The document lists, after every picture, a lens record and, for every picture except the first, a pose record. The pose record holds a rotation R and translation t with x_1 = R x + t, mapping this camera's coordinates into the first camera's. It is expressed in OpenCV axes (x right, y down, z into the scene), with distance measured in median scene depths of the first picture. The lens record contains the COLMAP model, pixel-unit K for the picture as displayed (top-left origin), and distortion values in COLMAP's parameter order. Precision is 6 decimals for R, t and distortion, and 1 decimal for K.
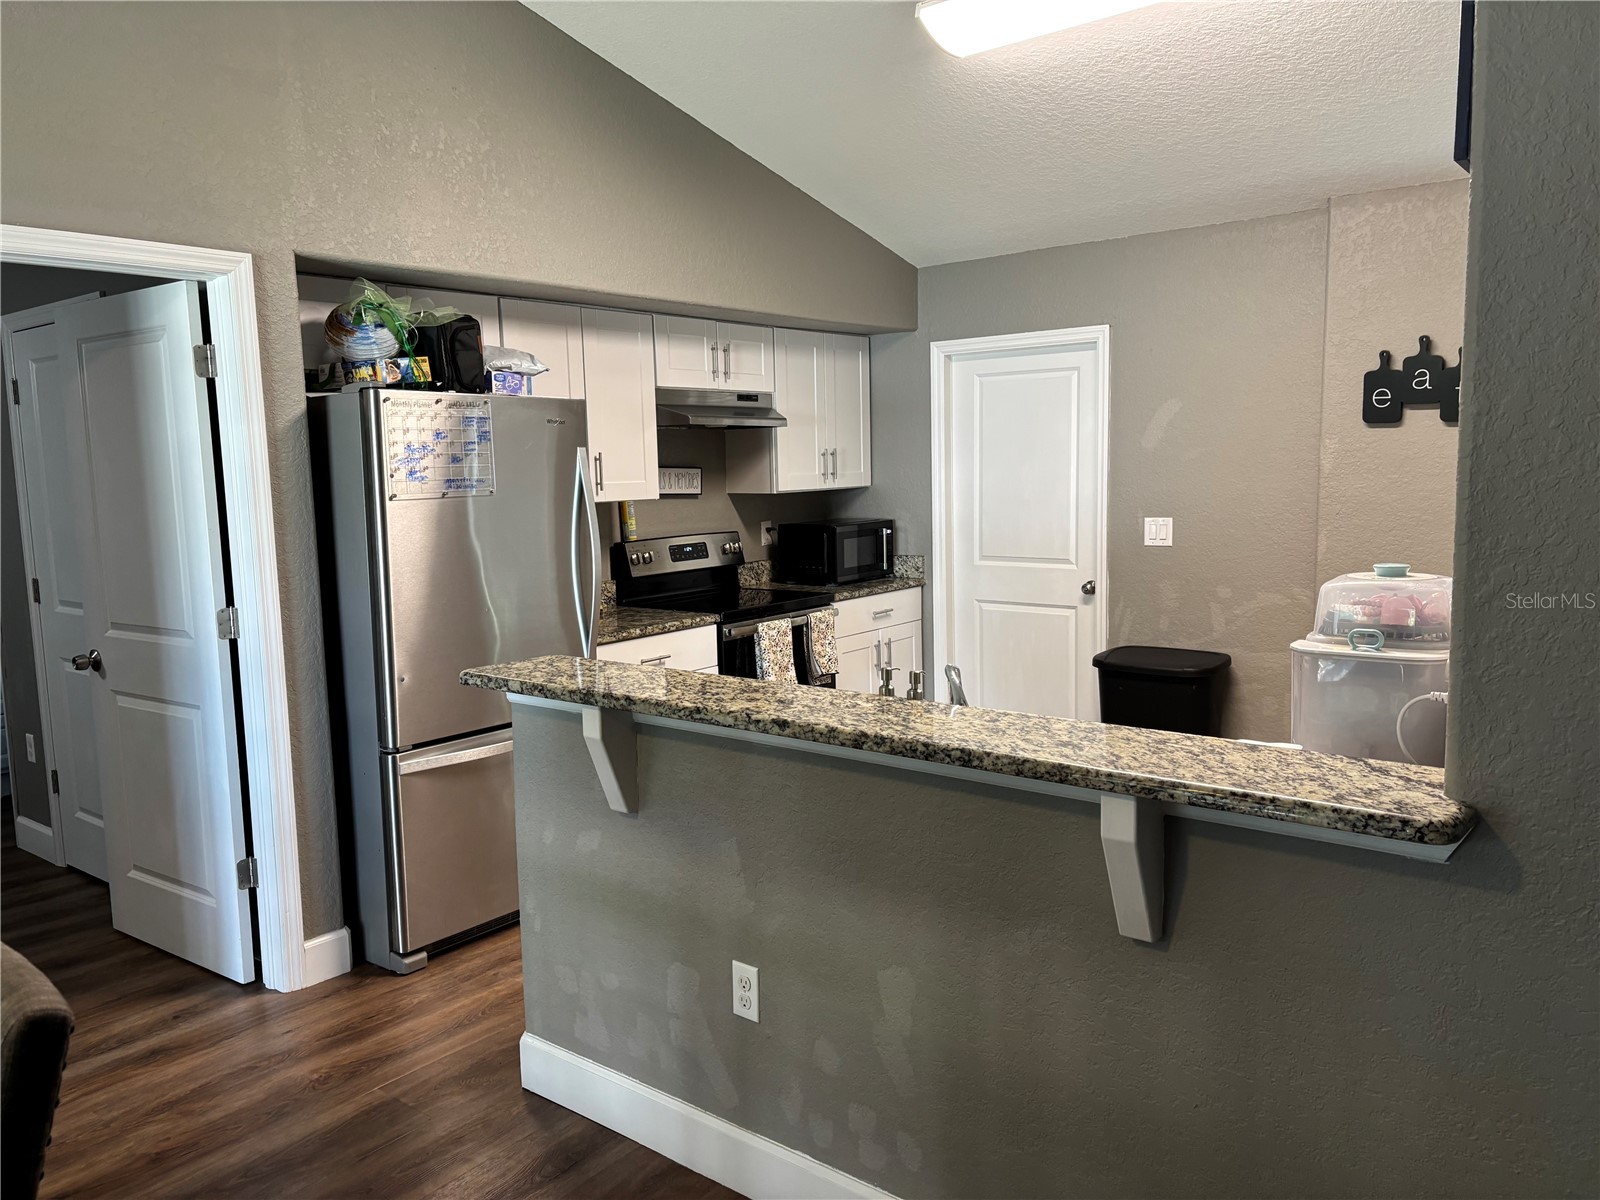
lens RADIAL K [[1205.0, 0, 800.0], [0, 1205.0, 600.0], [0, 0, 1]] dist [0.032204, 0.001017]
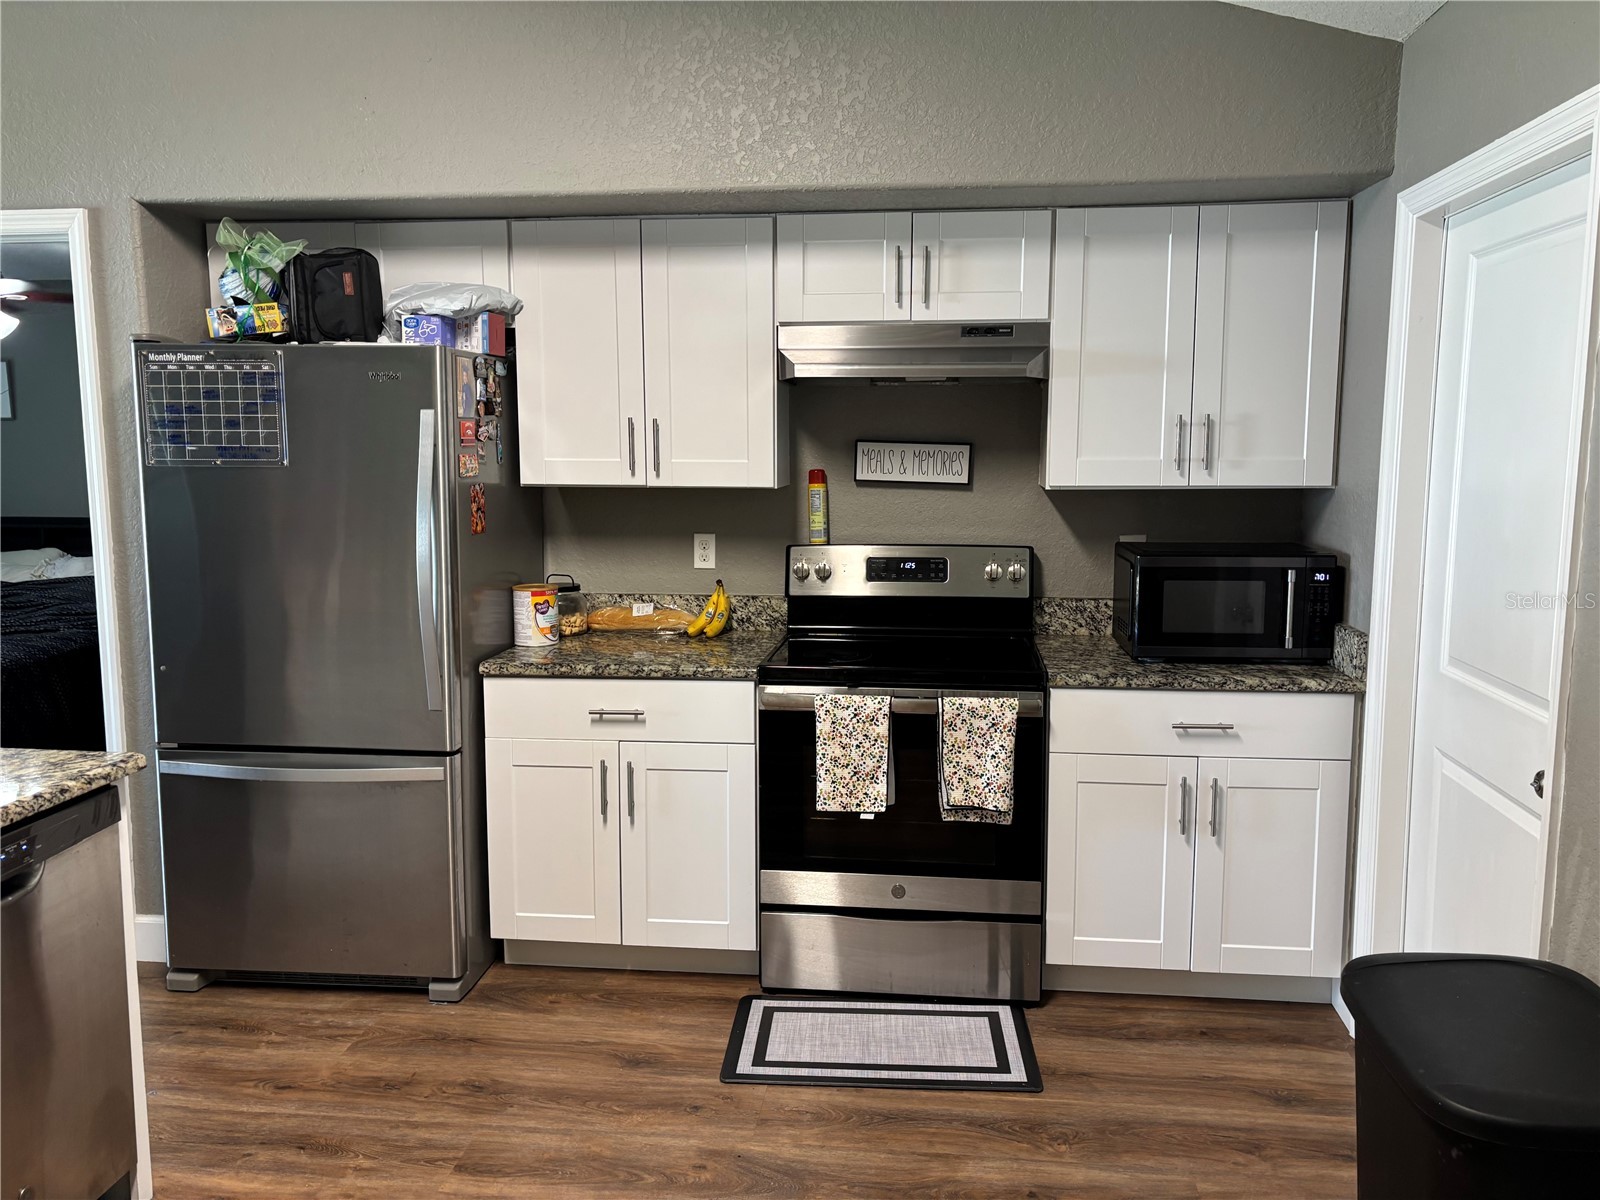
lens RADIAL K [[1218.6, 0, 798.9], [0, 1218.6, 590.2], [0, 0, 1]] dist [0.033252, -0.004036]
pose [[0.526078, 0.131809, -0.840160, 0.459329], [-0.111831, 0.990059, 0.085302, -0.082336], [0.843051, 0.049081, 0.535589, 0.612771]]
